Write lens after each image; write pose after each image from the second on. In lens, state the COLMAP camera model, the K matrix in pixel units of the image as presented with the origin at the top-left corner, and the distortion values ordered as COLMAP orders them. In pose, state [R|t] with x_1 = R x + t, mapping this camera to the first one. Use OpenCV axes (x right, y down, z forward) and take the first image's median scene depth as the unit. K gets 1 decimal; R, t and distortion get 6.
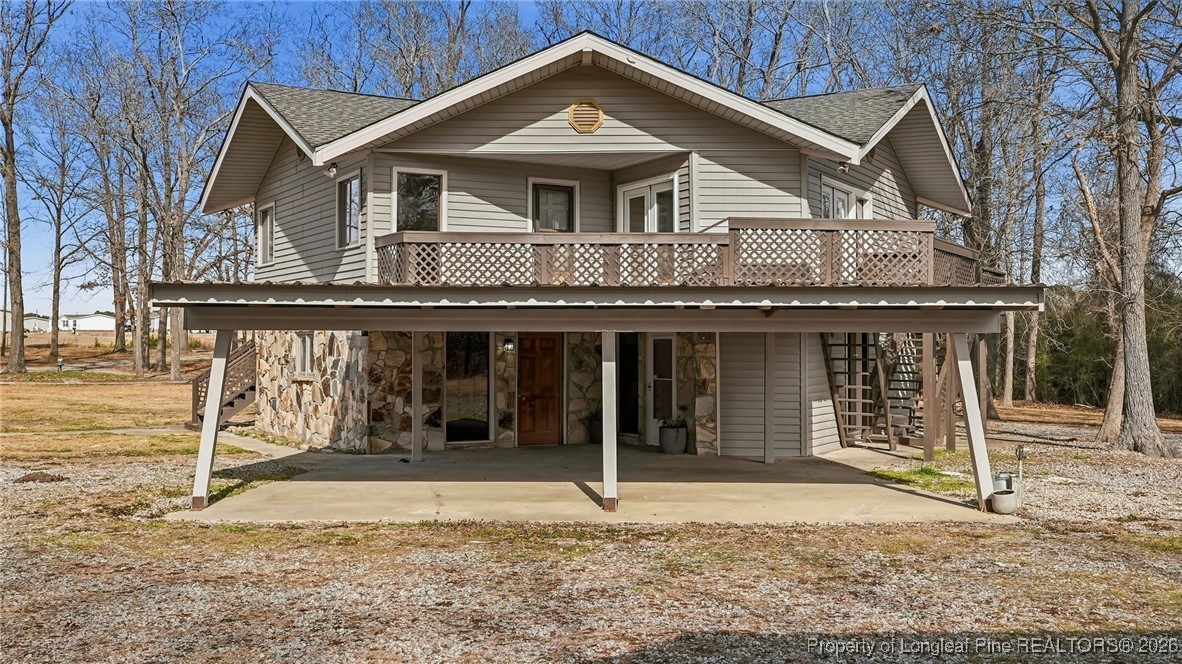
lens RADIAL K [[941.8, 0, 591.0], [0, 941.8, 332.0], [0, 0, 1]] dist [-0.000757, 0.001366]
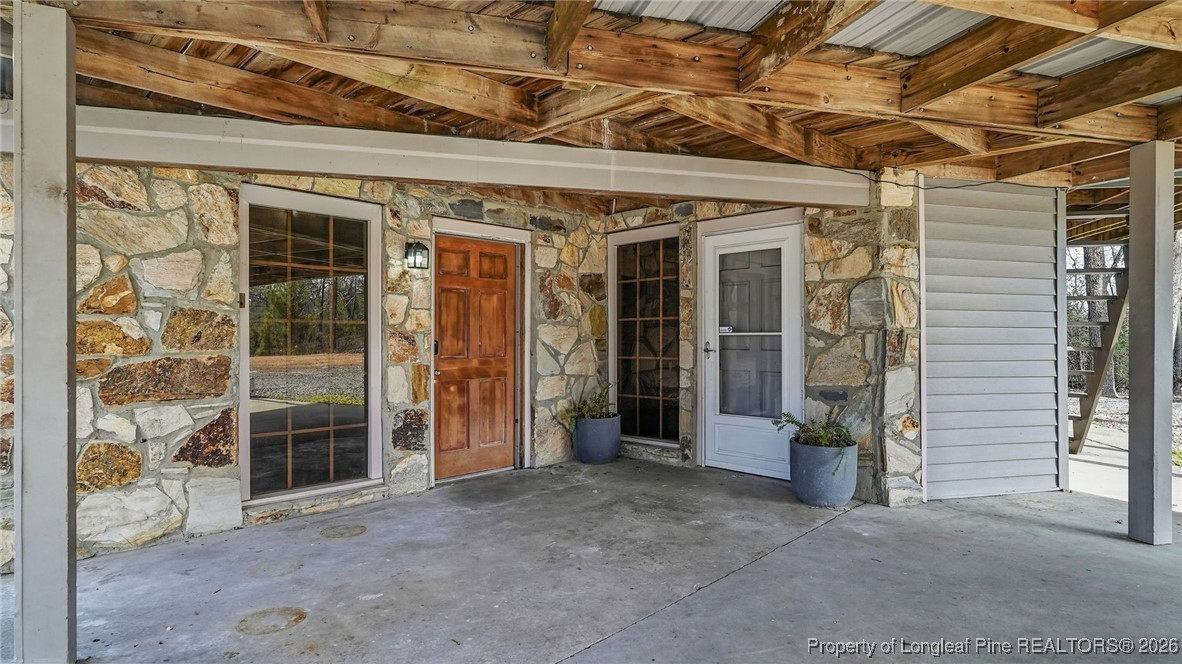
lens RADIAL K [[611.8, 0, 591.0], [0, 611.8, 332.0], [0, 0, 1]] dist [-0.000413, 0.000006]
pose [[0.966807, -0.000914, 0.255508, -0.080396], [-0.003002, 0.999884, 0.014935, 0.043539], [-0.255492, -0.015206, 0.966692, 0.697874]]
